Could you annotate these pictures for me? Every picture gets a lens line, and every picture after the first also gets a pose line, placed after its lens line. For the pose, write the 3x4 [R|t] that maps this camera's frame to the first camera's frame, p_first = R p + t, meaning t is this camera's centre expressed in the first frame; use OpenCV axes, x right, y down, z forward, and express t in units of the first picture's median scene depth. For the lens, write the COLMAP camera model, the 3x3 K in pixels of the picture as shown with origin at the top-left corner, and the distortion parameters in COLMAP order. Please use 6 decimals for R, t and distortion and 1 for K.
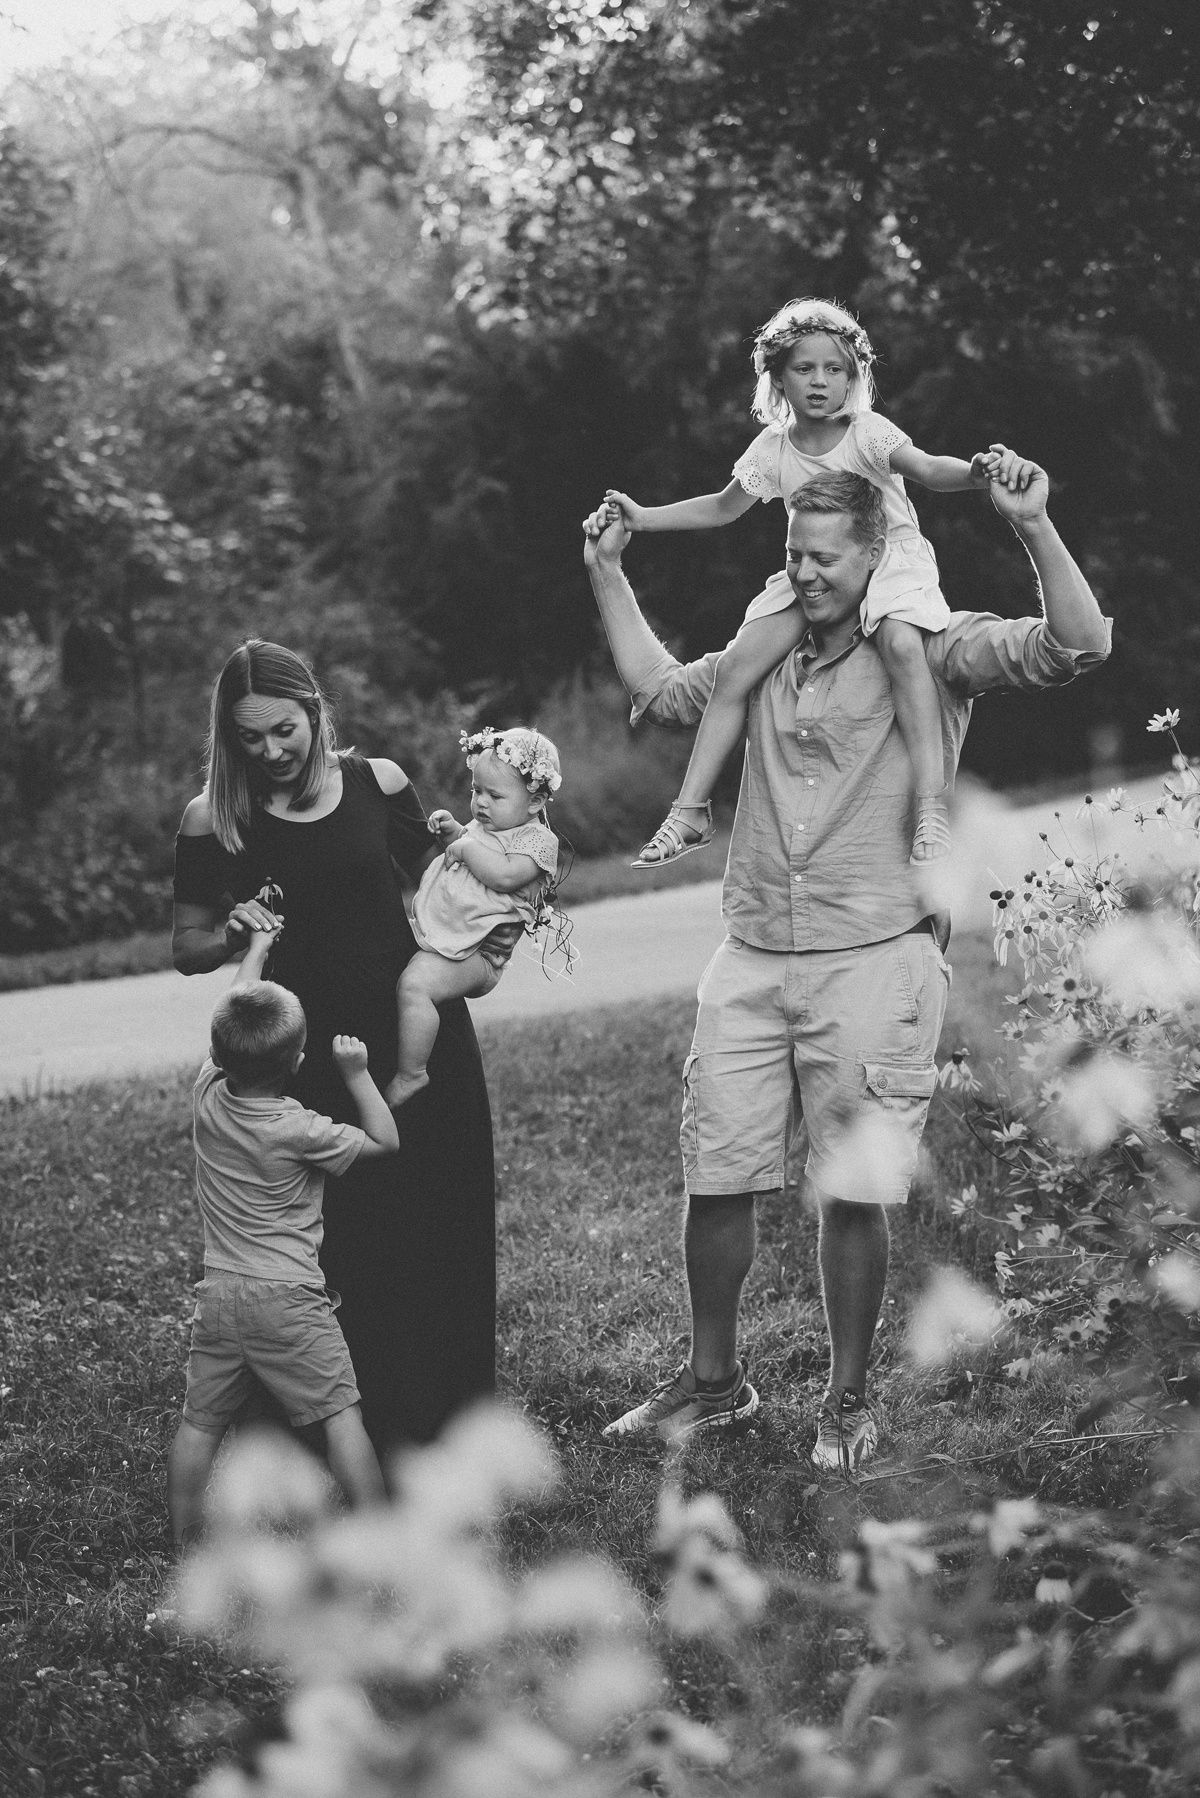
lens RADIAL K [[4676.3, 0, 598.0], [0, 4676.3, 930.5], [0, 0, 1]] dist [0.297817, 0.563495]
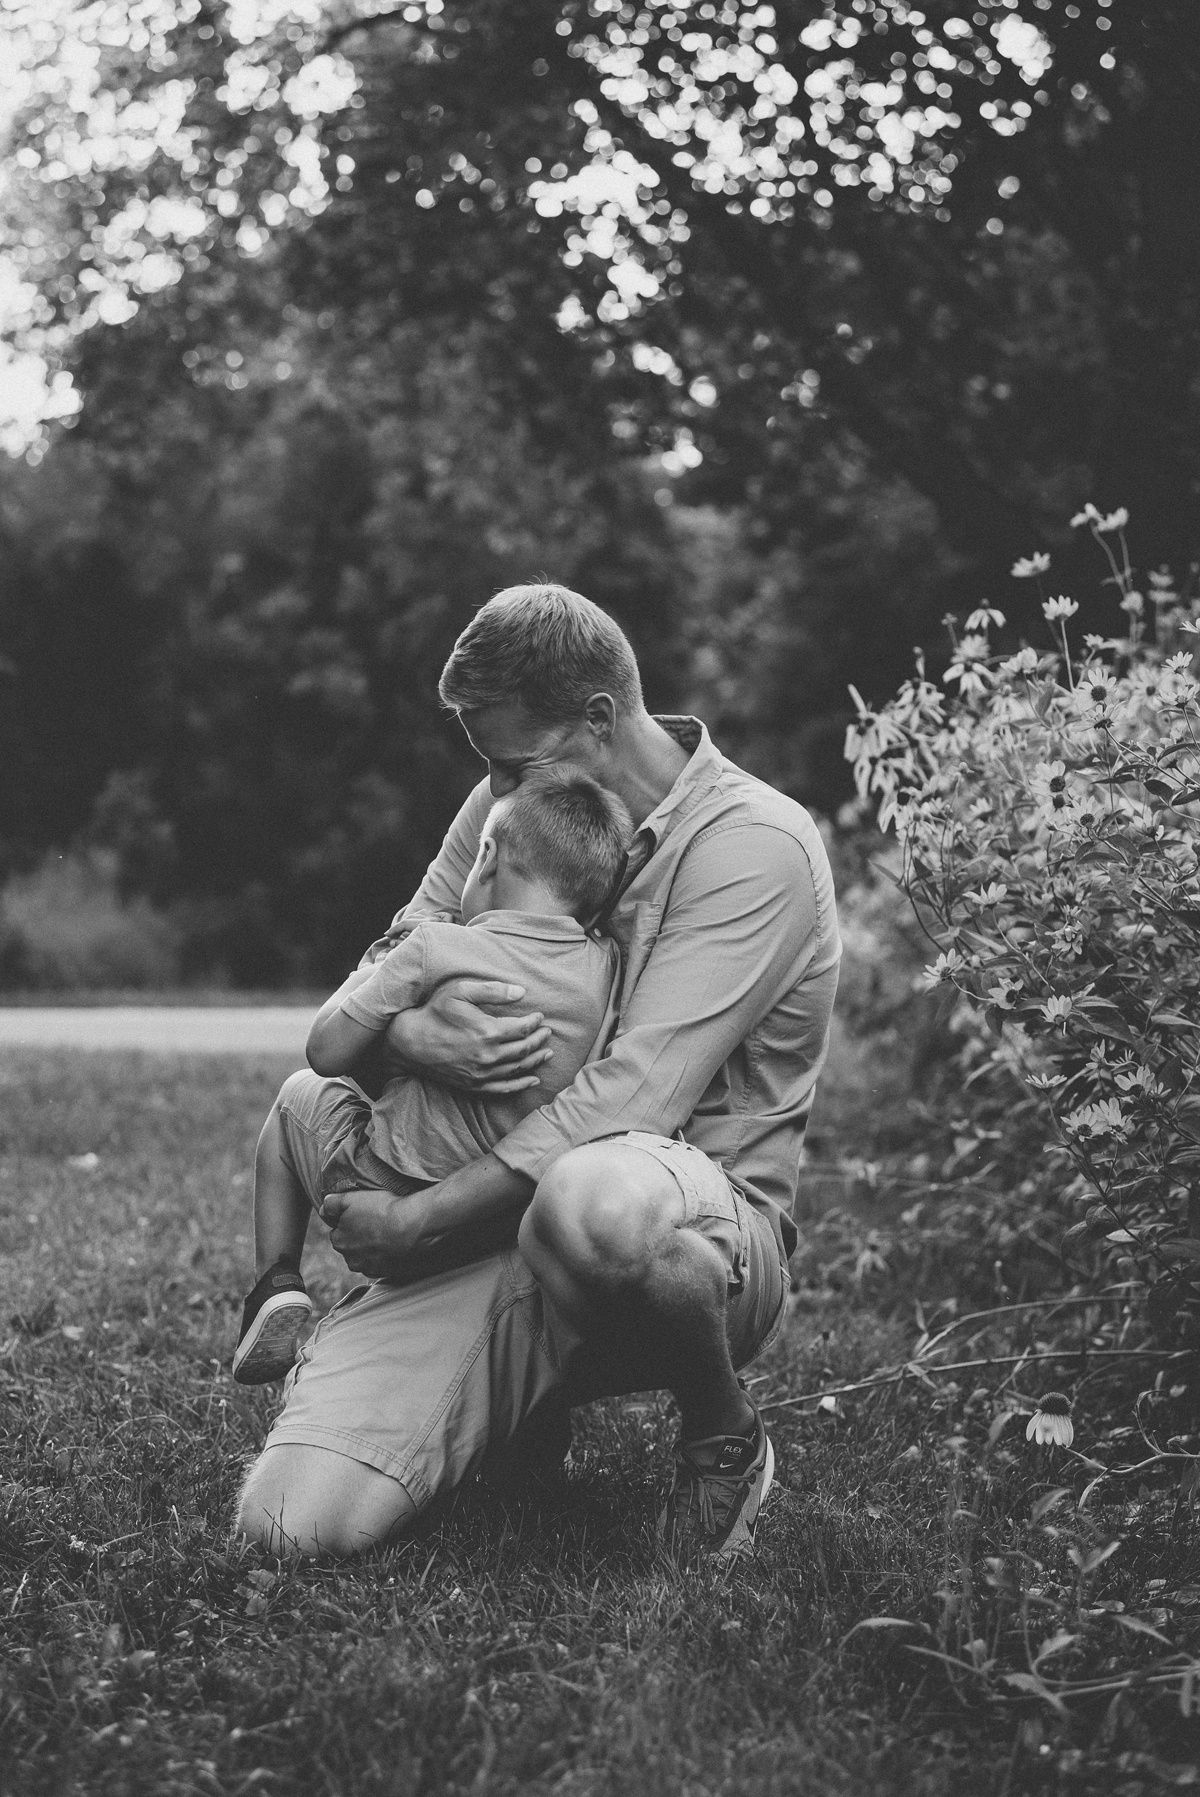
lens RADIAL K [[3968.0, 0, 569.1], [0, 3968.0, 933.6], [0, 0, 1]] dist [0.075910, 0.020235]
pose [[0.984725, 0.096067, 0.145217, -0.028694], [-0.084534, 0.992906, -0.083618, 0.040250], [-0.152220, 0.070065, 0.985860, 0.121670]]
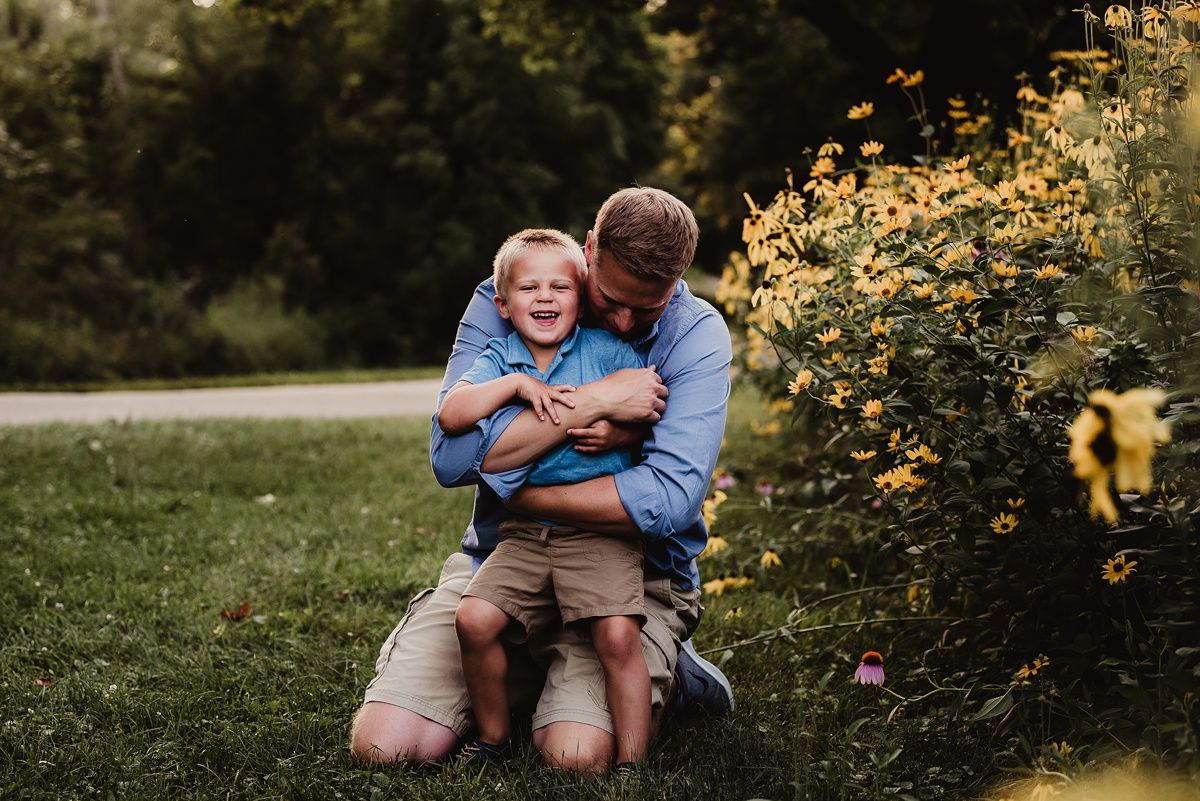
lens RADIAL K [[2706.5, 0, 527.0], [0, 2706.5, 402.4], [0, 0, 1]] dist [0.054740, -0.354574]
pose [[0.990168, 0.065980, 0.123346, -0.029115], [-0.060402, 0.996999, -0.048431, 0.036073], [-0.126171, 0.040504, 0.991181, 0.100653]]
